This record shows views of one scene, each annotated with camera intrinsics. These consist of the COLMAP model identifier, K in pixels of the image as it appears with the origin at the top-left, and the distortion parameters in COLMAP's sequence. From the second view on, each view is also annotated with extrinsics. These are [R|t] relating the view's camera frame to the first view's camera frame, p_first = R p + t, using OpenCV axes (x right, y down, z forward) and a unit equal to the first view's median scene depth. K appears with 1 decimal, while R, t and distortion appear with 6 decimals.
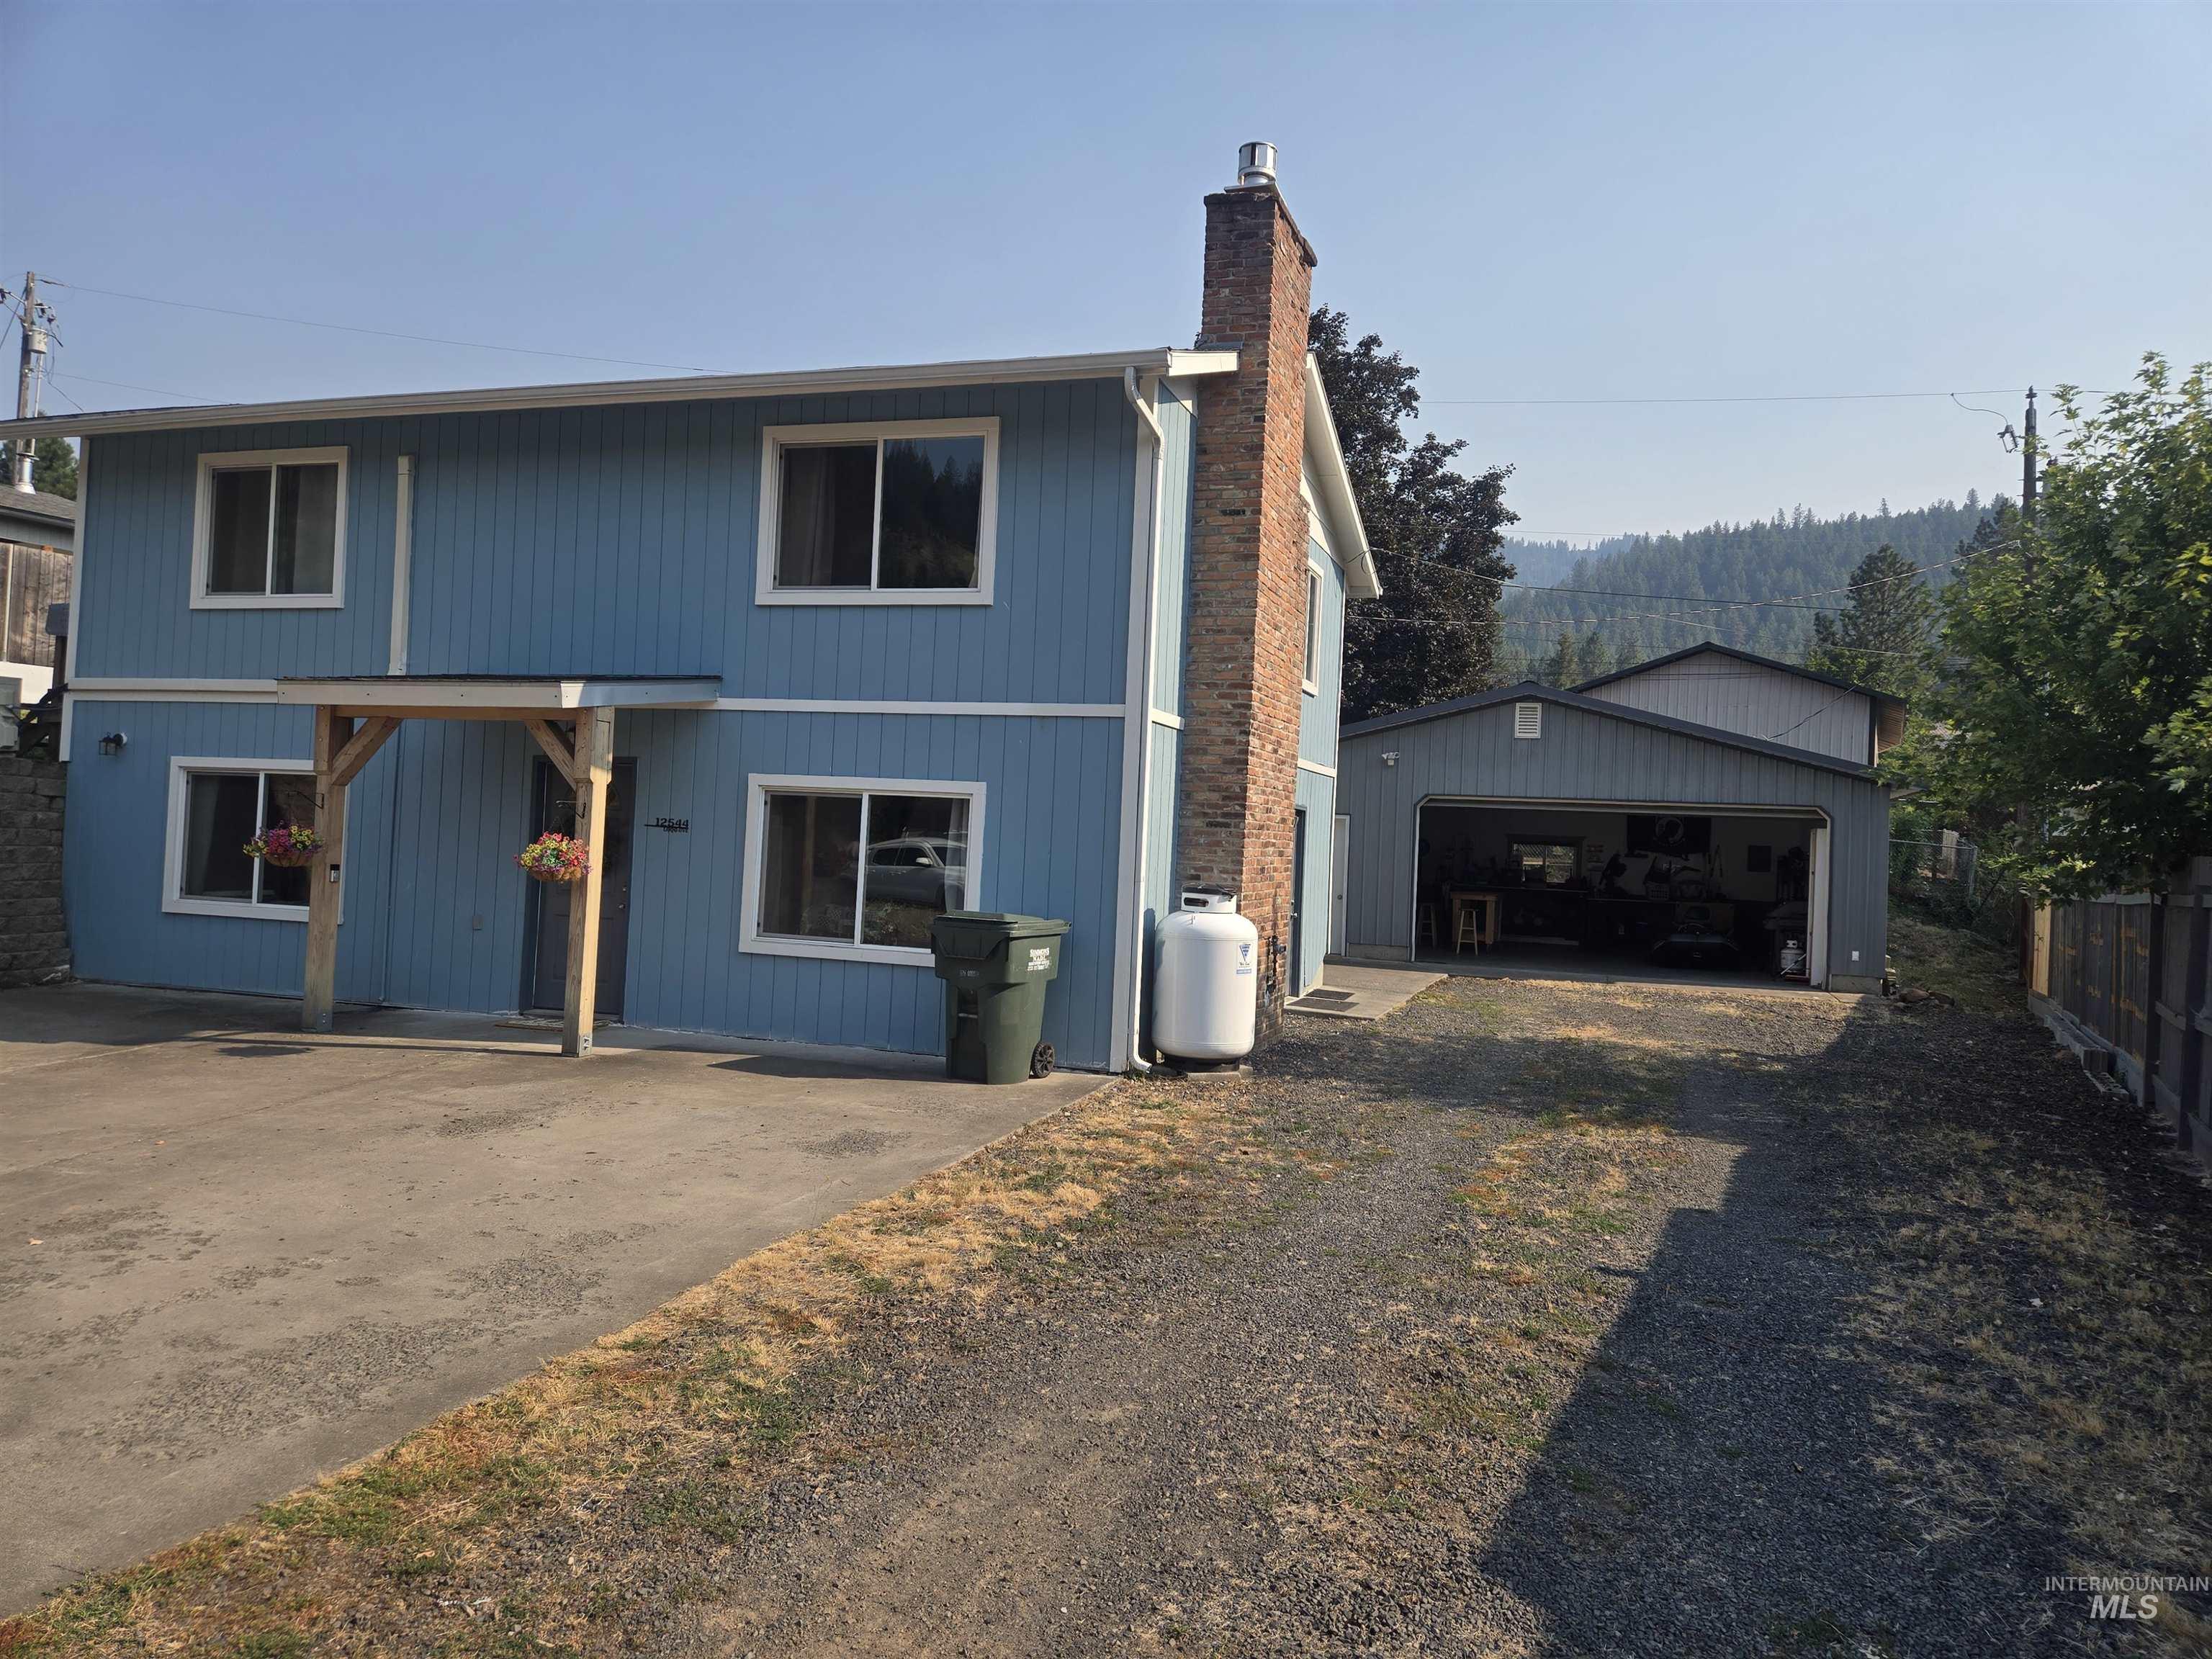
lens RADIAL K [[1443.6, 0, 1111.0], [0, 1443.6, 817.8], [0, 0, 1]] dist [0.058243, -0.052972]
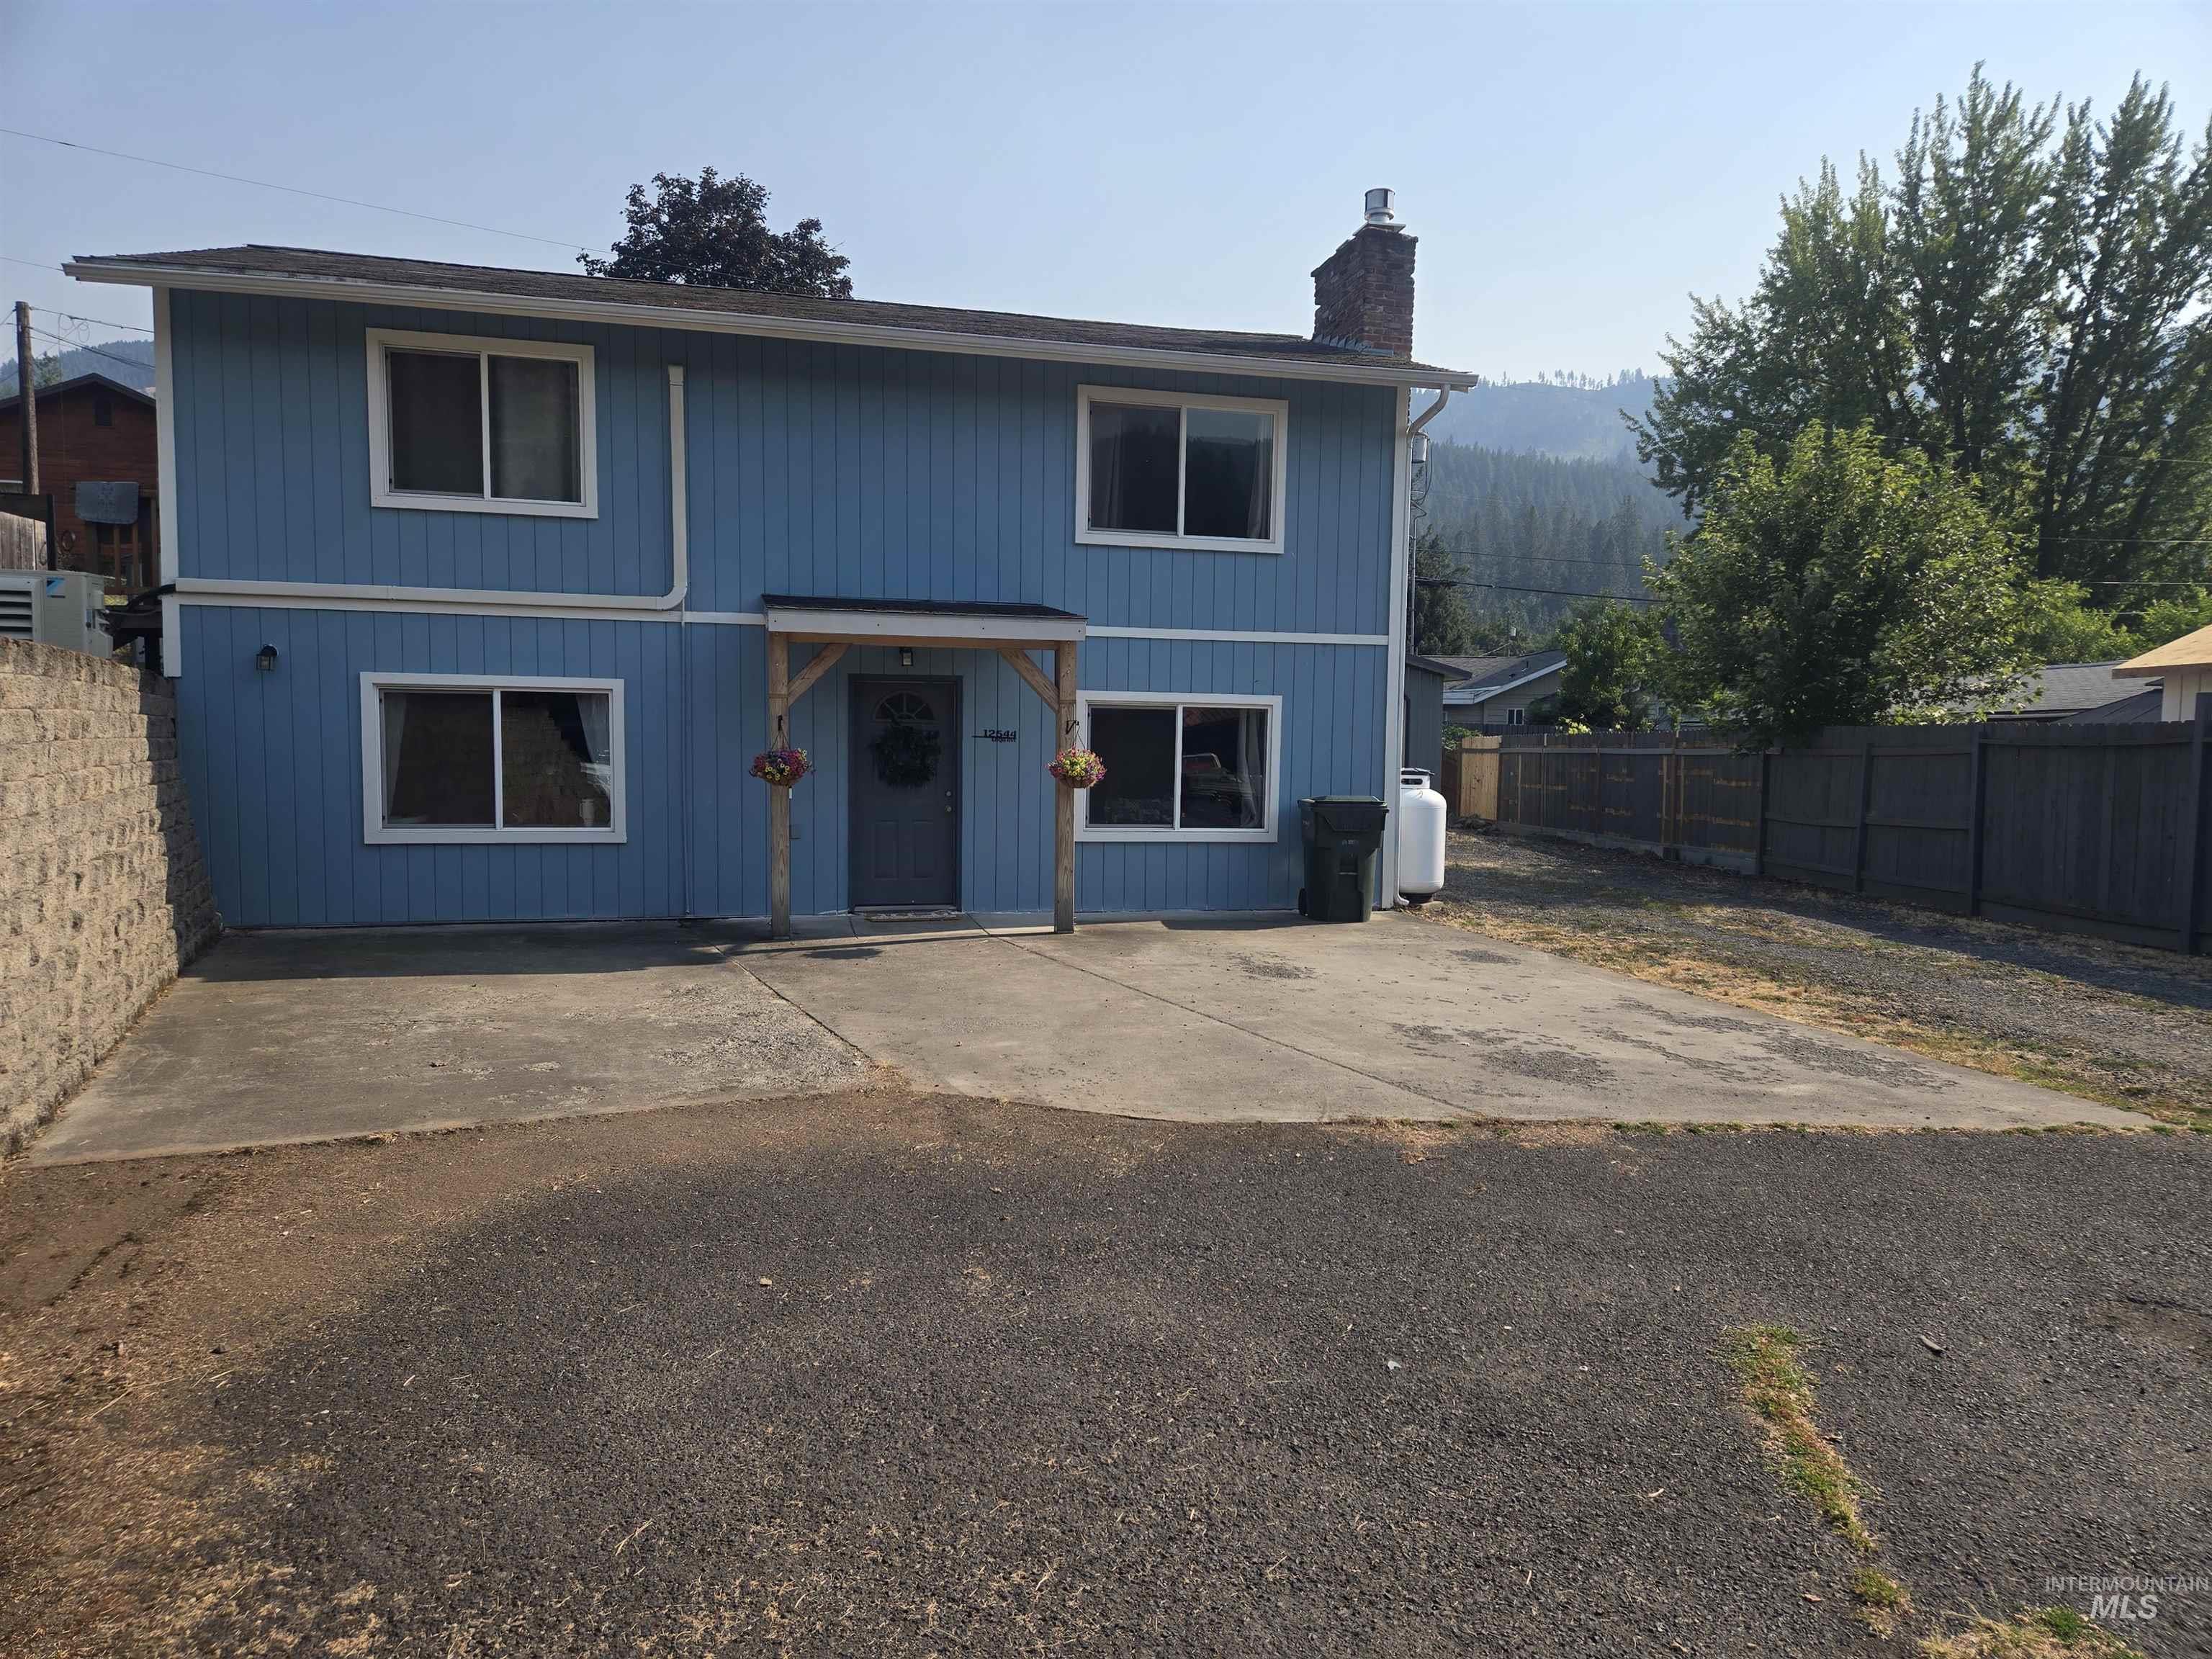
lens RADIAL K [[1448.3, 0, 1102.4], [0, 1448.3, 861.7], [0, 0, 1]] dist [0.060175, -0.059043]
pose [[0.852655, -0.073217, 0.517318, -0.852631], [0.013481, 0.992886, 0.118304, -0.031242], [-0.522300, -0.093898, 0.847577, -0.019643]]
